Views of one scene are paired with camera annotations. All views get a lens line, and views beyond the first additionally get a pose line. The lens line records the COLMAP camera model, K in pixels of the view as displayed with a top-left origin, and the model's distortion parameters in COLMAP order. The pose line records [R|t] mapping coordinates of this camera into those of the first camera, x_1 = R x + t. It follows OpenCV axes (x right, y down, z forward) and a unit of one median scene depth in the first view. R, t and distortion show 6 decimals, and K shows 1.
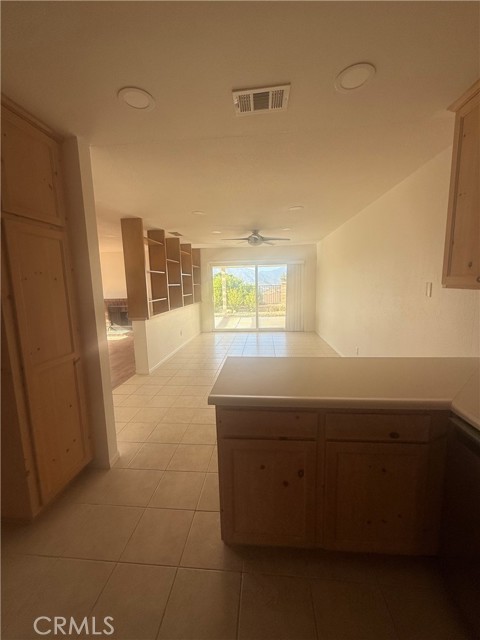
lens RADIAL K [[257.4, 0, 239.7], [0, 257.4, 319.3], [0, 0, 1]] dist [0.001517, 0.000009]
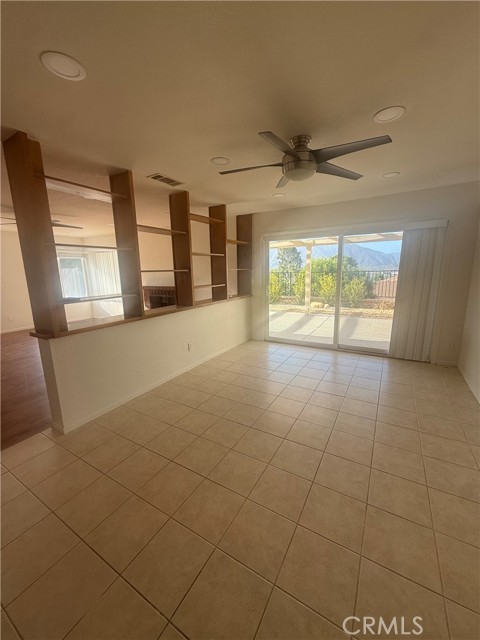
lens RADIAL K [[256.6, 0, 239.5], [0, 256.6, 319.0], [0, 0, 1]] dist [-0.001806, -0.000115]
pose [[0.905478, 0.085301, -0.415732, 0.107677], [-0.059448, 0.995428, 0.074764, -0.053992], [0.420209, -0.042983, 0.906409, 0.370928]]
